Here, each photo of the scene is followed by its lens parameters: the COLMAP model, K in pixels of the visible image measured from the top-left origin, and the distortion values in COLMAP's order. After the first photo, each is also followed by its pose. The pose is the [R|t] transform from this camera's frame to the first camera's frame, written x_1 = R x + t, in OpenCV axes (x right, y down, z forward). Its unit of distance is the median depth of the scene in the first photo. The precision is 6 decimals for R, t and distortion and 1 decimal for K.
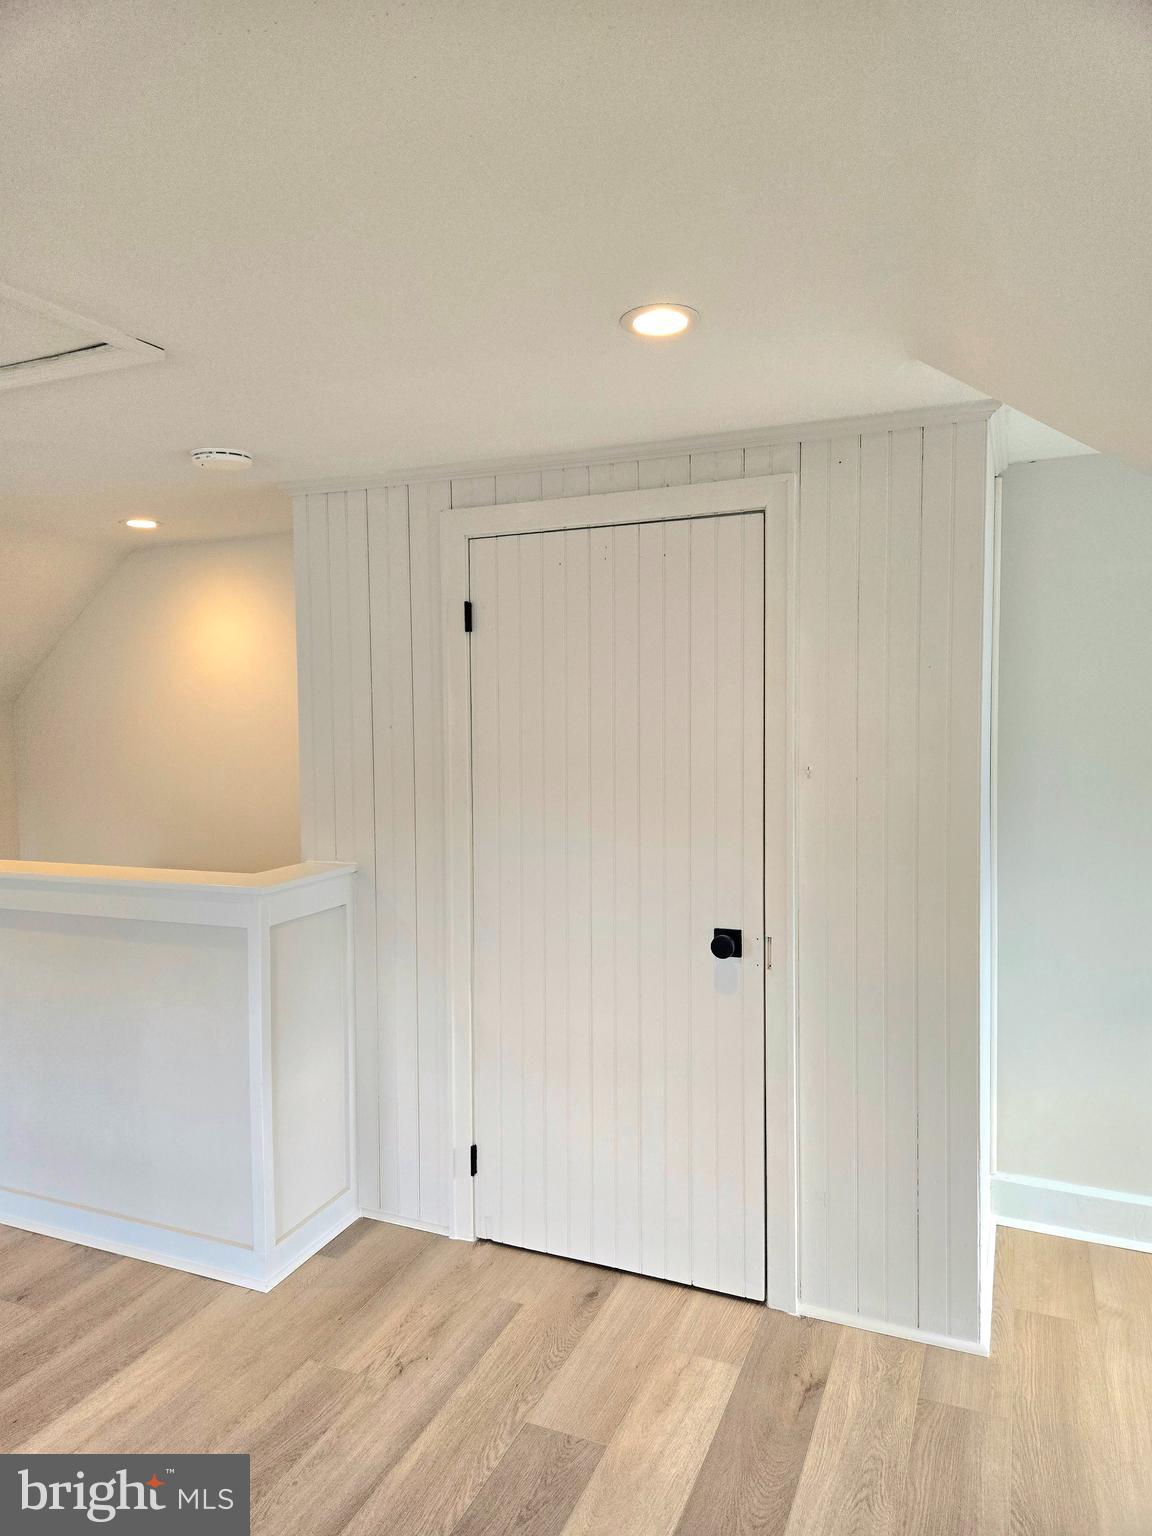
lens RADIAL K [[1024.2, 0, 577.3], [0, 1024.2, 762.1], [0, 0, 1]] dist [0.072237, -0.064782]
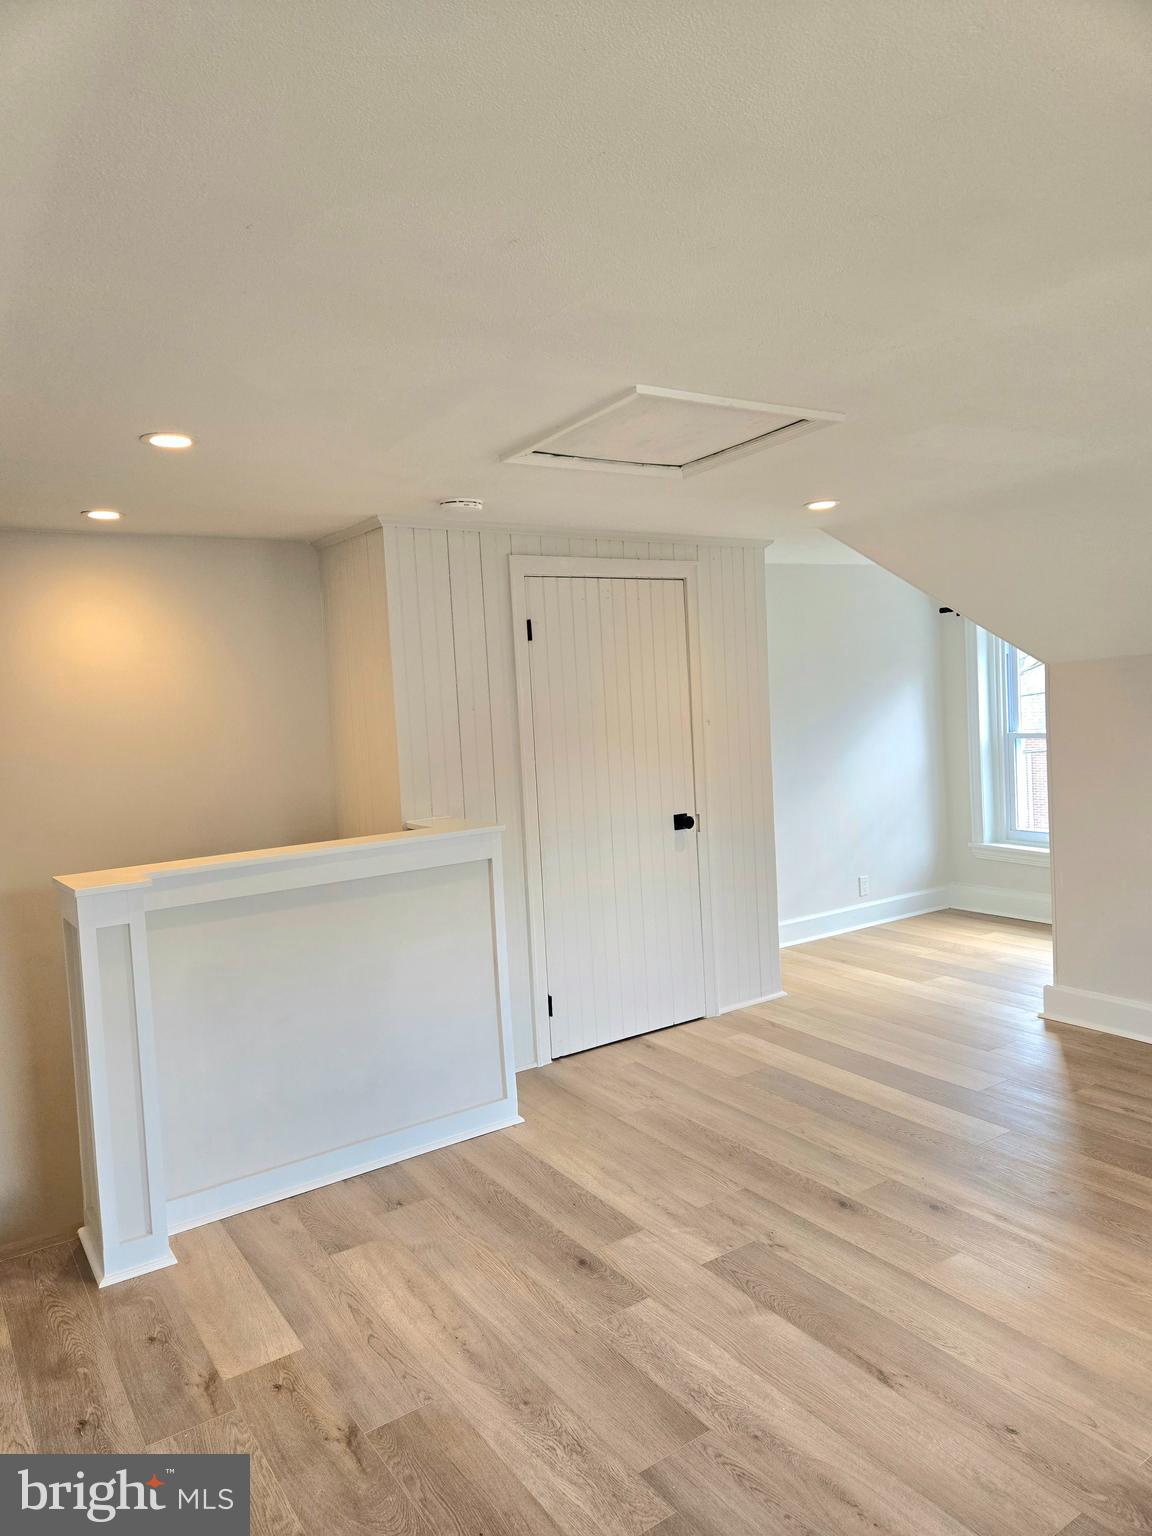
lens RADIAL K [[1024.2, 0, 577.3], [0, 1024.2, 762.1], [0, 0, 1]] dist [0.072237, -0.064782]
pose [[0.539871, -0.069759, 0.838852, -1.537980], [0.087820, 0.995789, 0.026291, 0.013300], [-0.837154, 0.059475, 0.543725, 0.203578]]
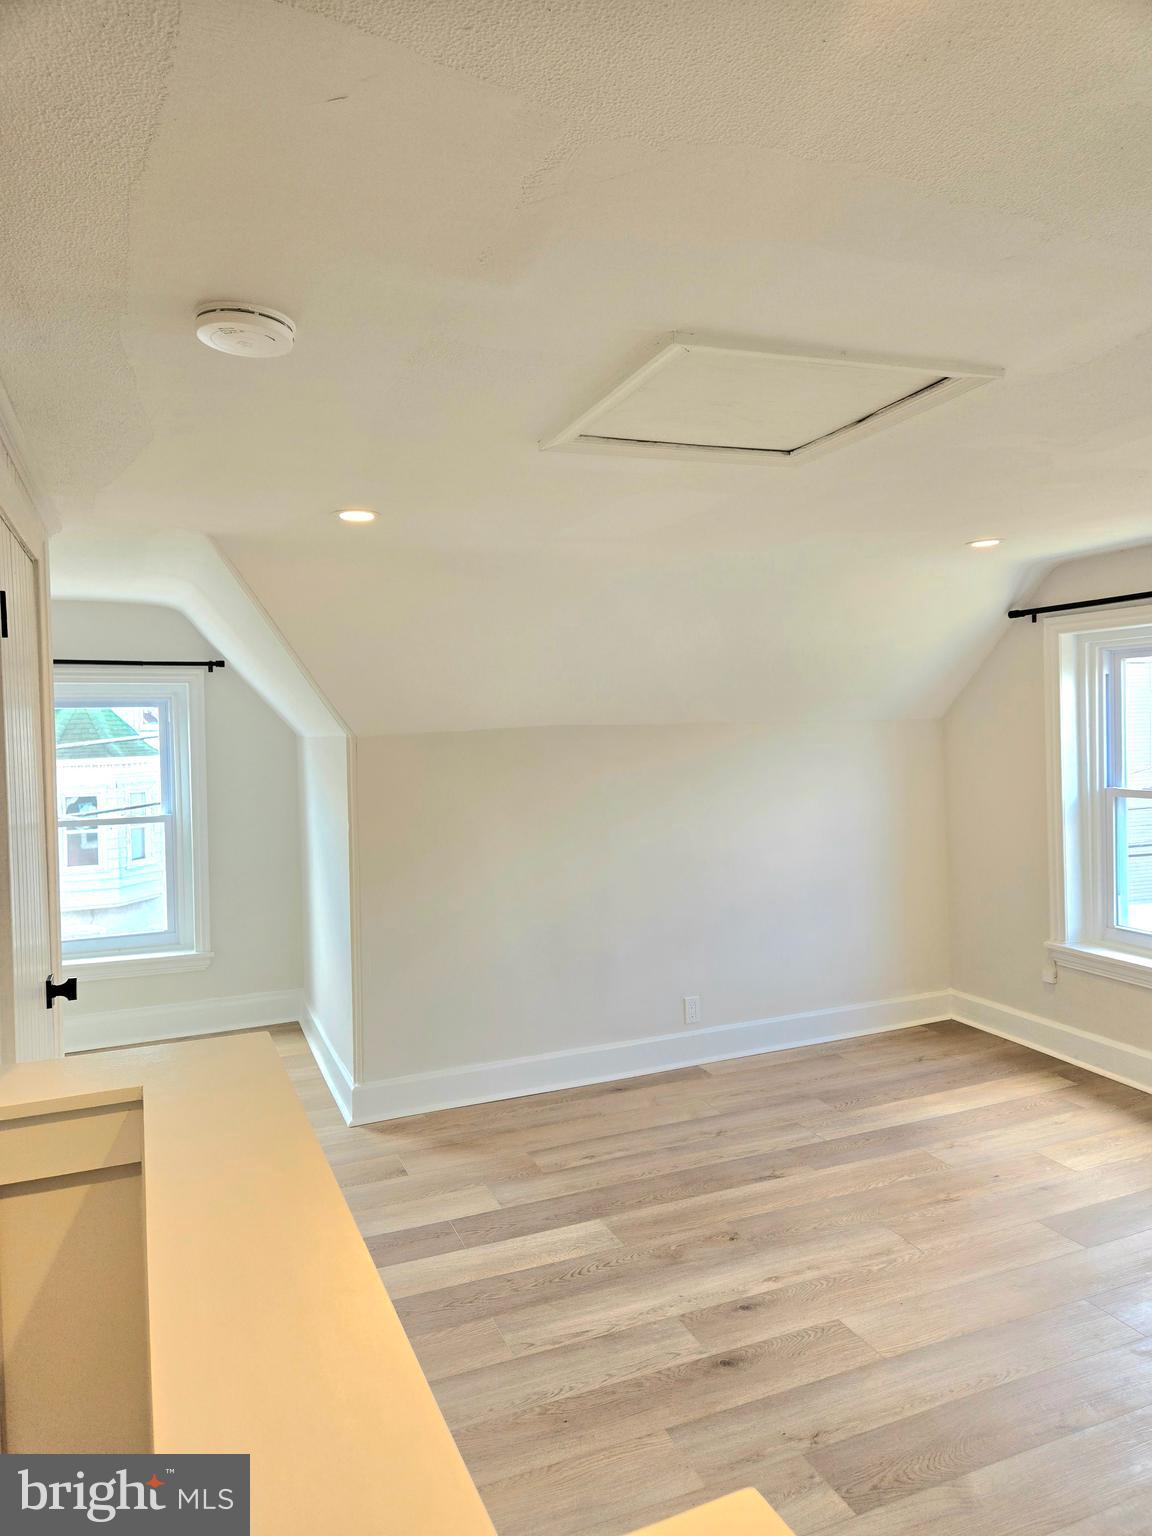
lens RADIAL K [[1024.2, 0, 577.3], [0, 1024.2, 762.1], [0, 0, 1]] dist [0.072237, -0.064782]
pose [[-0.718414, -0.000647, 0.695616, -0.984901], [0.061486, 0.996026, 0.064427, -0.084577], [-0.692893, 0.089056, -0.715519, 1.456444]]
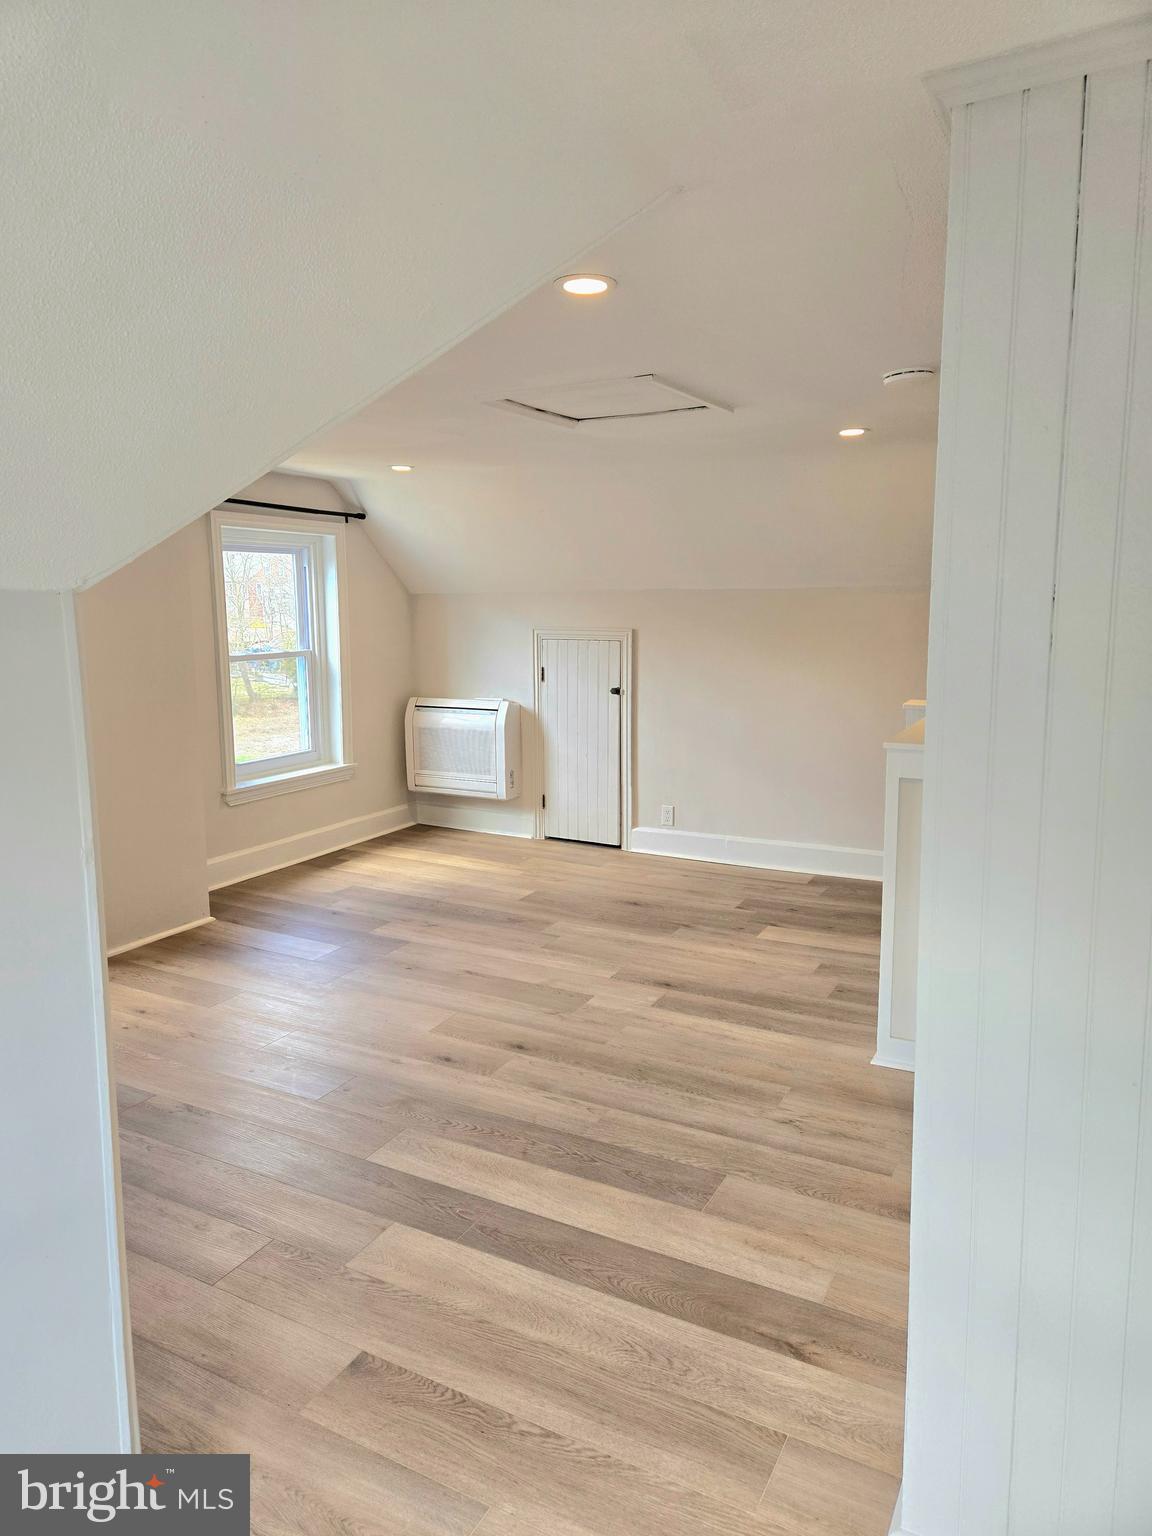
lens RADIAL K [[1024.2, 0, 577.3], [0, 1024.2, 762.1], [0, 0, 1]] dist [0.072237, -0.064782]
pose [[-0.090317, 0.167853, -0.981666, 1.016395], [-0.036943, 0.984451, 0.171728, -0.056136], [0.995228, 0.051776, -0.082712, 0.828728]]
